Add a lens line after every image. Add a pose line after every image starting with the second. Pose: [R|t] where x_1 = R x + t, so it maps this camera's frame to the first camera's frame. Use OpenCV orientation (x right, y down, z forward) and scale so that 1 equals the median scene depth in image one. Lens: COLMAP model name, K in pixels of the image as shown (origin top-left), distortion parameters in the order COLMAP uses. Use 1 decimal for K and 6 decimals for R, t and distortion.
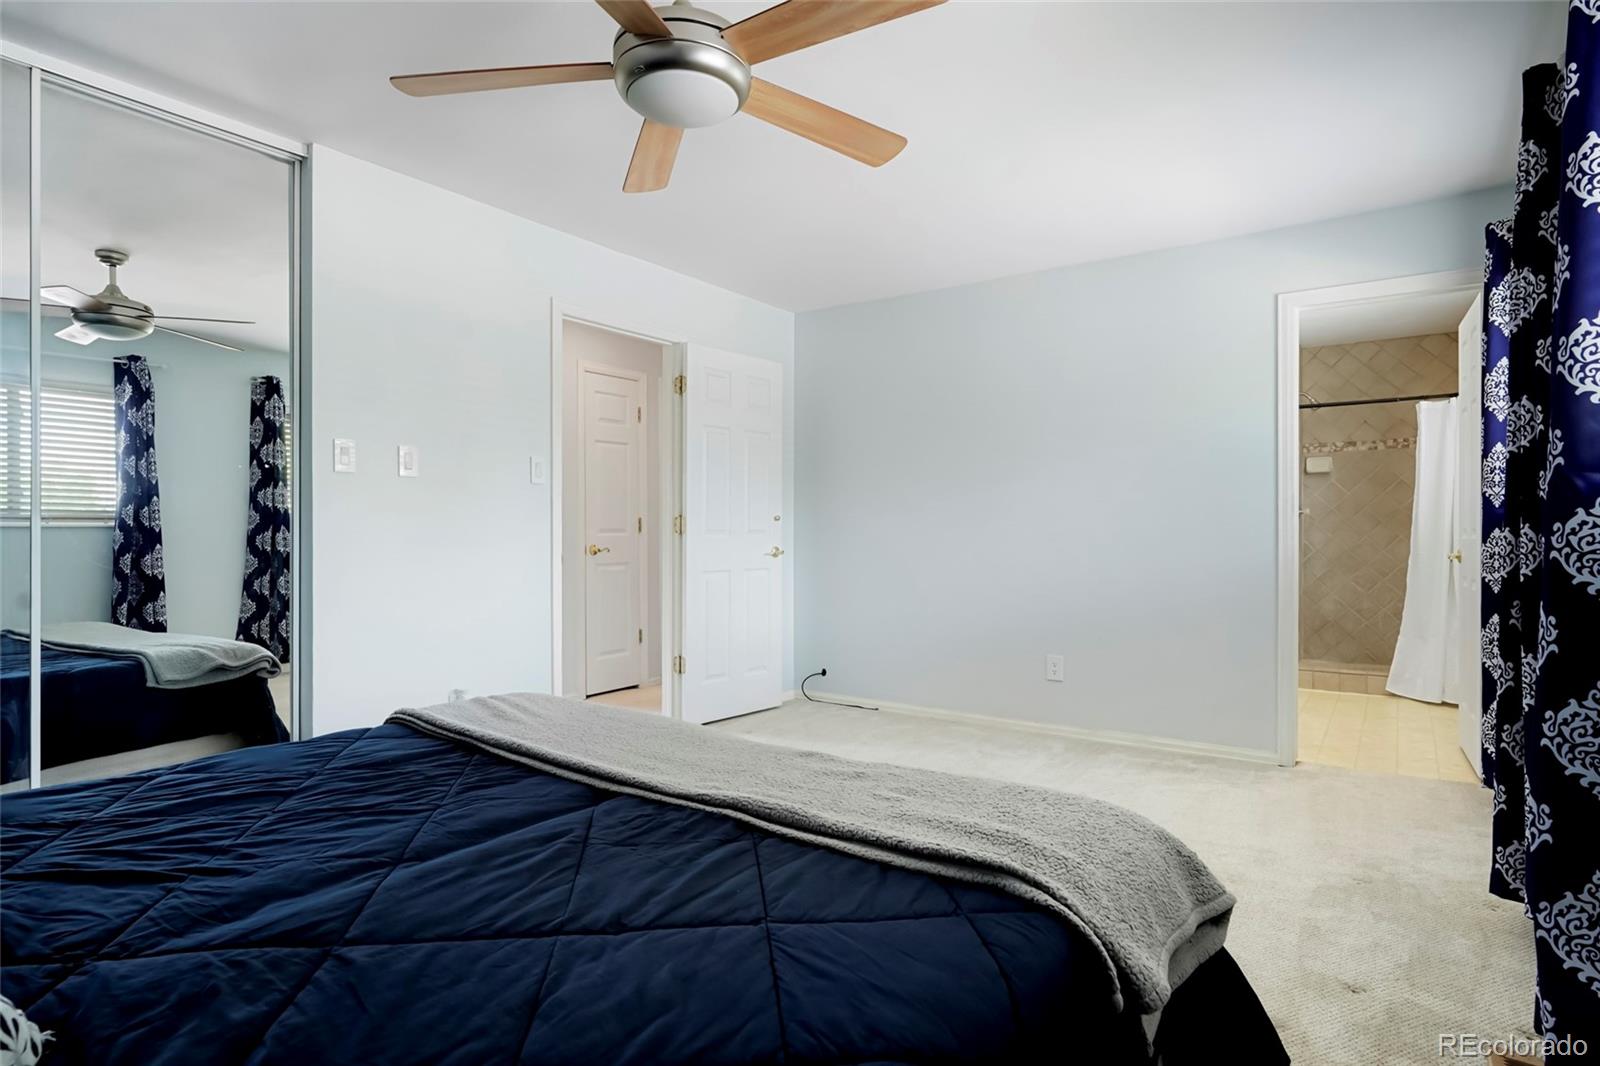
lens RADIAL K [[872.0, 0, 797.2], [0, 872.0, 529.5], [0, 0, 1]] dist [-0.002114, -0.000899]
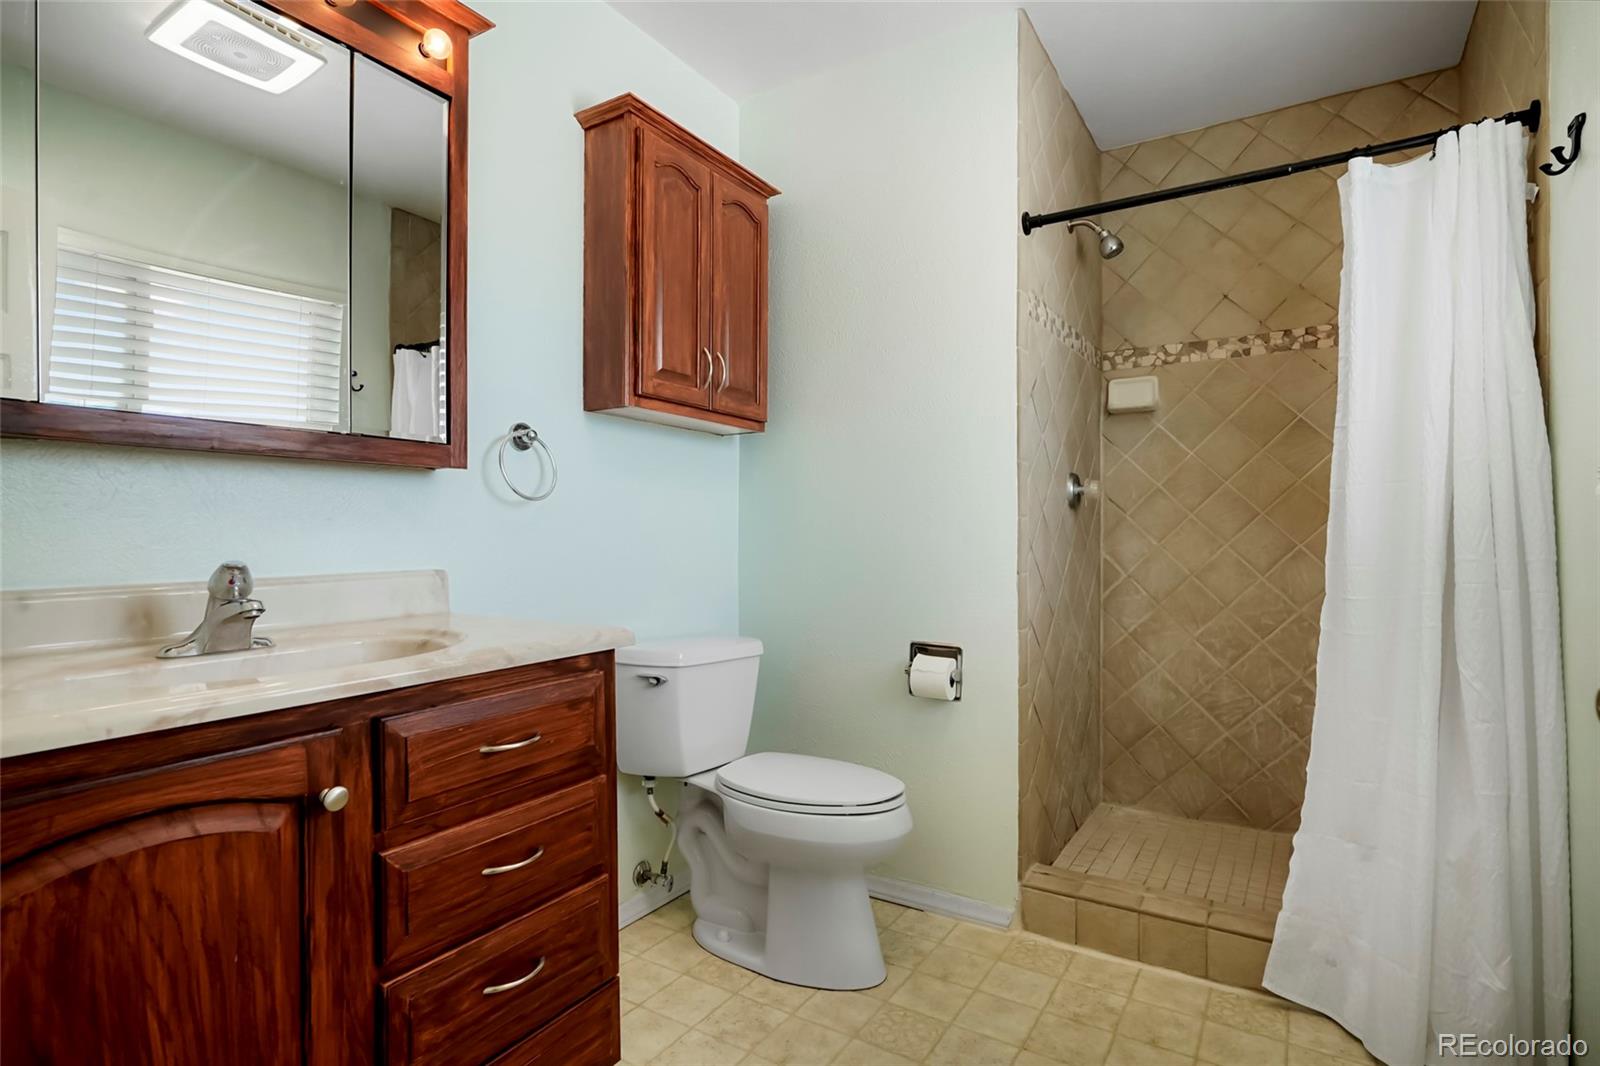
lens RADIAL K [[822.5, 0, 801.4], [0, 822.5, 530.9], [0, 0, 1]] dist [-0.007221, 0.000564]
pose [[0.998574, 0.000384, 0.053384, 0.405354], [-0.000560, 0.999994, 0.003280, -0.001556], [-0.053382, -0.003306, 0.998569, 0.578758]]
